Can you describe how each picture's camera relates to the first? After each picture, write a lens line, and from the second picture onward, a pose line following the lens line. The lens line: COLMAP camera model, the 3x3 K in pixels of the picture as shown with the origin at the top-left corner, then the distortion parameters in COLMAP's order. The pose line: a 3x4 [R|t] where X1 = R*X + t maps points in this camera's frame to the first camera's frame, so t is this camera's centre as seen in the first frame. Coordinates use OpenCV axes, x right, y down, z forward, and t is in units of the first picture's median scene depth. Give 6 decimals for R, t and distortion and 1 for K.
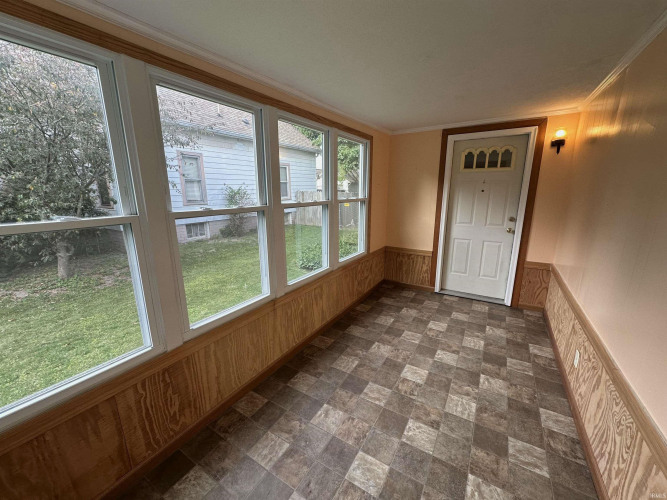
lens RADIAL K [[266.7, 0, 339.5], [0, 266.7, 246.5], [0, 0, 1]] dist [-0.003304, 0.001217]
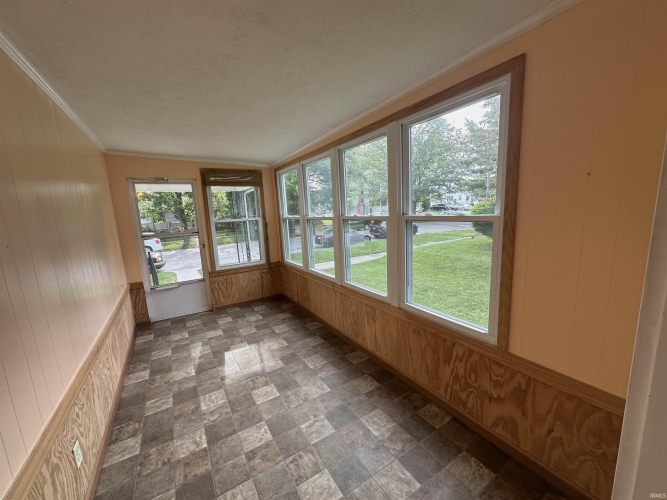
lens RADIAL K [[266.7, 0, 340.0], [0, 266.7, 254.1], [0, 0, 1]] dist [-0.003304, 0.001217]
pose [[-0.442052, 0.189152, -0.876819, 0.953272], [-0.126474, 0.954604, 0.269695, -0.336706], [0.888028, 0.230114, -0.398062, 1.552325]]
